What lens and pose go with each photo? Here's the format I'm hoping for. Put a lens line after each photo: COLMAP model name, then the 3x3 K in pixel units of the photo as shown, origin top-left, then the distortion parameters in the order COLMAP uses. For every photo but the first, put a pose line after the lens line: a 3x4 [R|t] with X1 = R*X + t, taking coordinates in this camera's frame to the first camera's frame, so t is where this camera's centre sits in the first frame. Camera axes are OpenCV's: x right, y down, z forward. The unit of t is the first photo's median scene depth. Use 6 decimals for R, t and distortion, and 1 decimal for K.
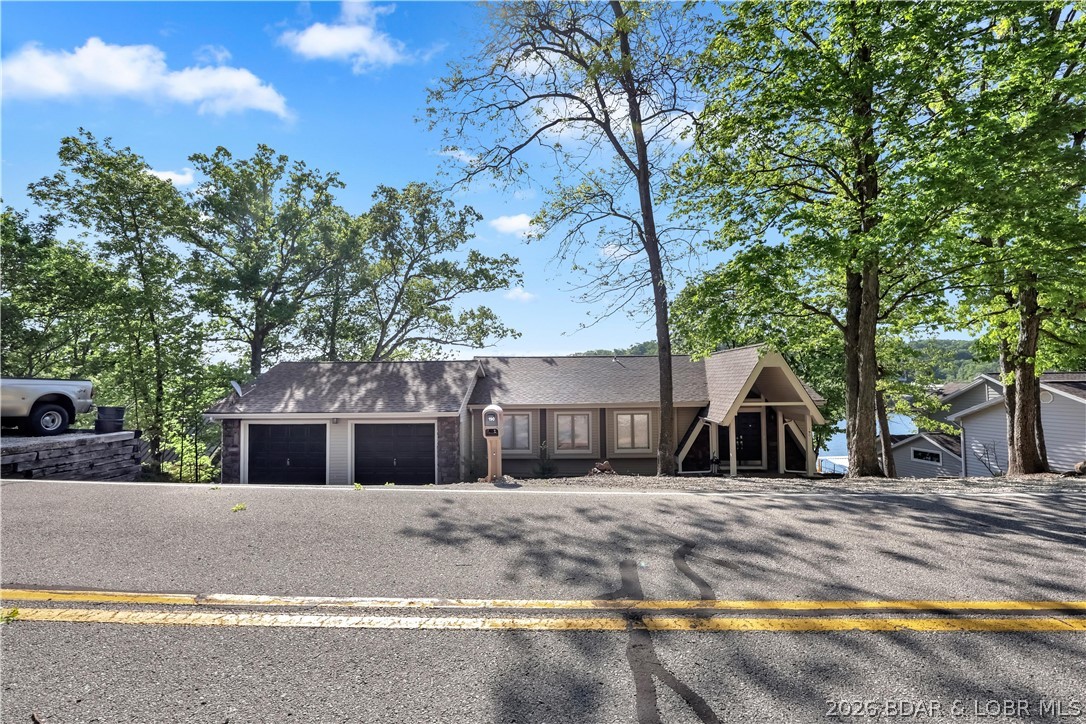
lens RADIAL K [[510.1, 0, 560.4], [0, 510.1, 362.2], [0, 0, 1]] dist [-0.001357, -0.000068]
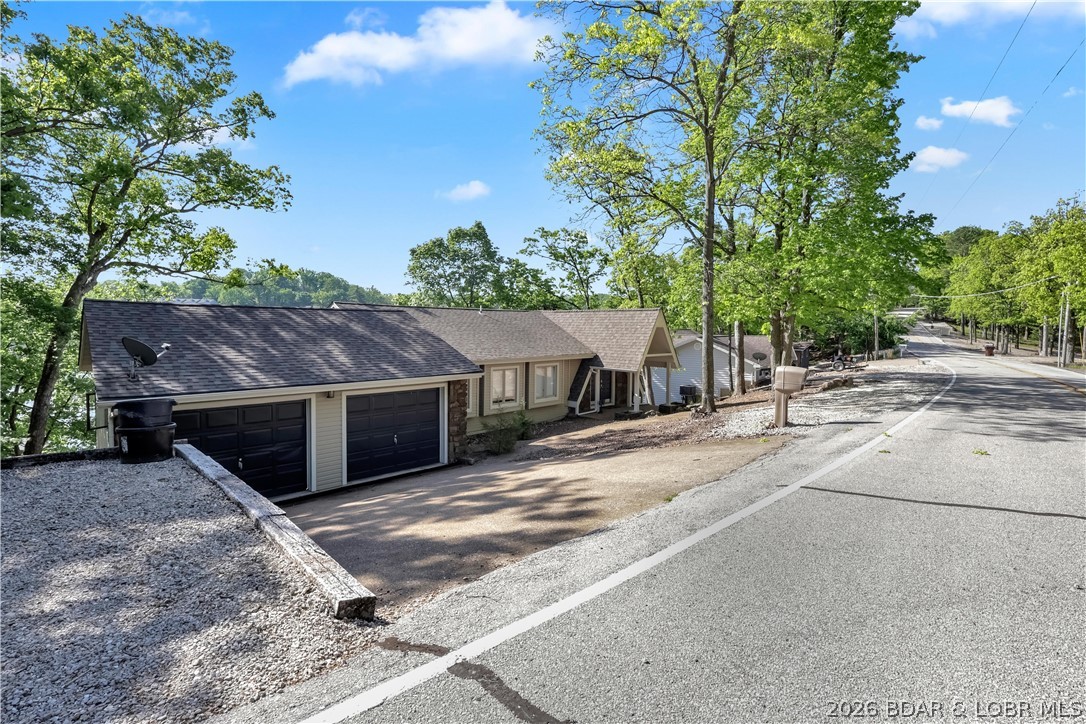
lens RADIAL K [[520.0, 0, 543.0], [0, 520.0, 362.0], [0, 0, 1]] dist [-0.000829, -0.000058]
pose [[0.693931, -0.036465, 0.719118, -0.699597], [-0.041047, 0.995089, 0.090069, -0.007571], [-0.718871, -0.092019, 0.689026, 0.262073]]
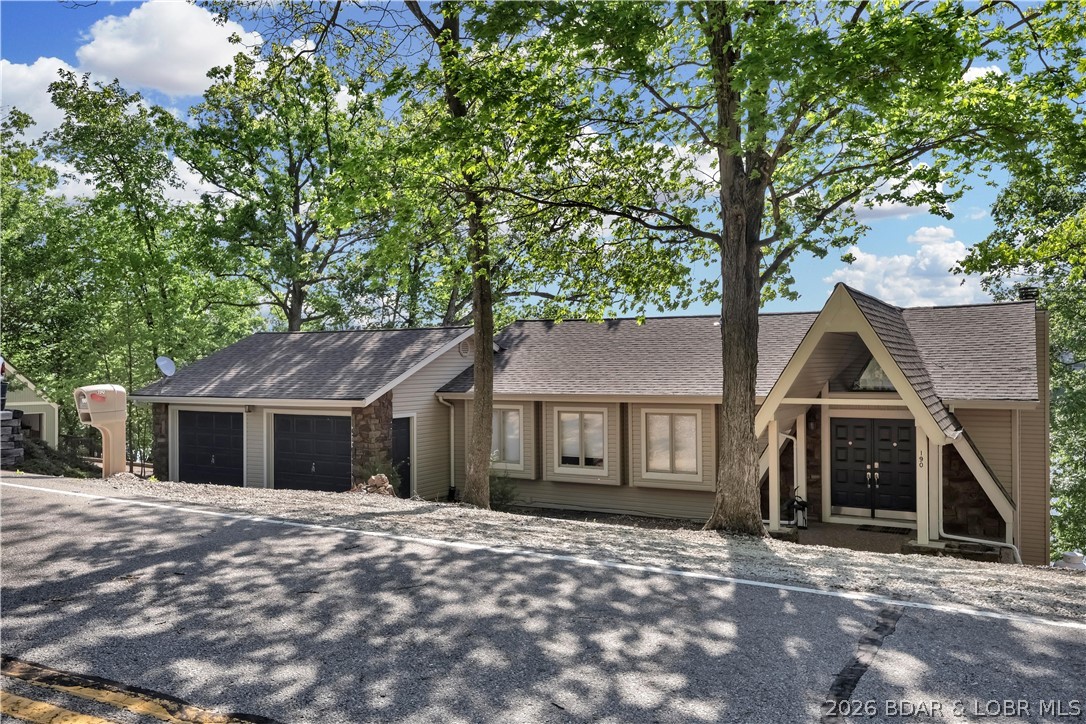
lens RADIAL K [[882.7, 0, 543.0], [0, 882.7, 362.0], [0, 0, 1]] dist [0.004016, 0.002535]
pose [[0.879917, 0.004828, -0.475102, 0.527716], [0.014671, 0.999195, 0.037325, 0.001133], [0.474900, -0.039813, 0.879139, 0.041097]]
